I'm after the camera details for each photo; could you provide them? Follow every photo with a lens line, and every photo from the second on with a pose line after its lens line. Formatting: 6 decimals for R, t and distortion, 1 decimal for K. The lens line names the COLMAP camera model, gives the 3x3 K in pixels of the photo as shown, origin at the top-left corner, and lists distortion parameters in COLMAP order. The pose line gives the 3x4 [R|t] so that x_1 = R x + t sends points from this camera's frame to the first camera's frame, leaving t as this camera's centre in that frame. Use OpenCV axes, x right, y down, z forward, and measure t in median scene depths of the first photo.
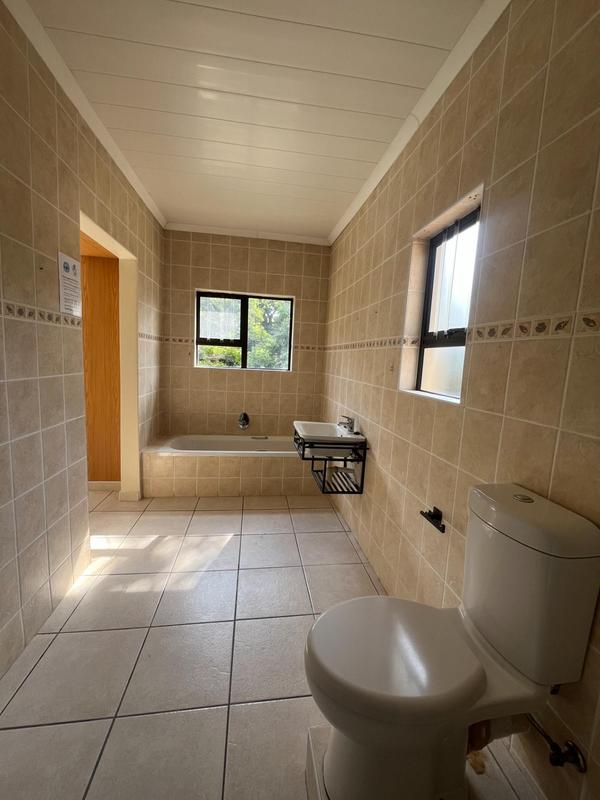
lens RADIAL K [[328.0, 0, 299.5], [0, 328.0, 396.4], [0, 0, 1]] dist [-0.001366, 0.000677]
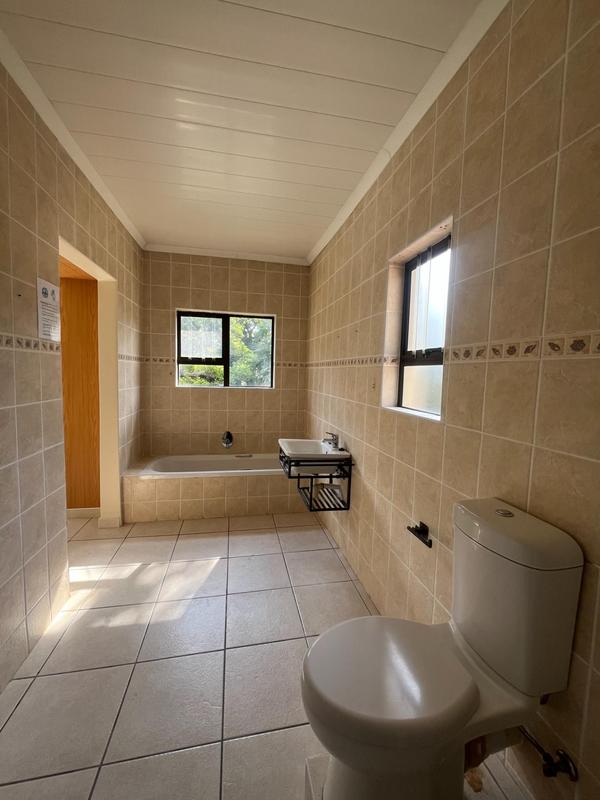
lens RADIAL K [[328.0, 0, 299.6], [0, 328.0, 396.5], [0, 0, 1]] dist [-0.001366, 0.000677]
pose [[0.998027, -0.027000, 0.056686, -0.013847], [0.029285, 0.998776, -0.039872, -0.025420], [-0.055540, 0.041454, 0.997596, -0.017066]]
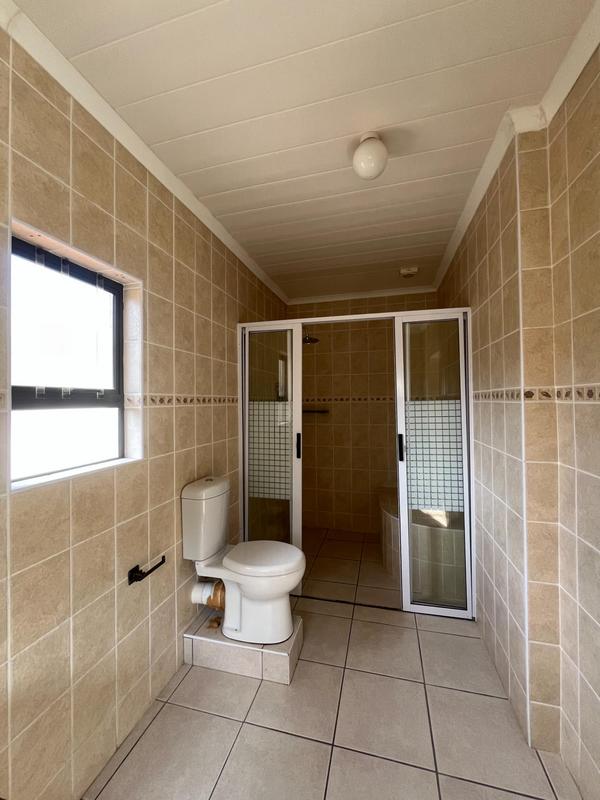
lens RADIAL K [[328.0, 0, 301.9], [0, 328.0, 403.5], [0, 0, 1]] dist [-0.001366, 0.000677]
pose [[-0.922399, -0.038198, 0.384346, -0.449734], [0.011437, 0.991960, 0.126032, -0.297067], [-0.386070, 0.120647, -0.914546, 1.732878]]
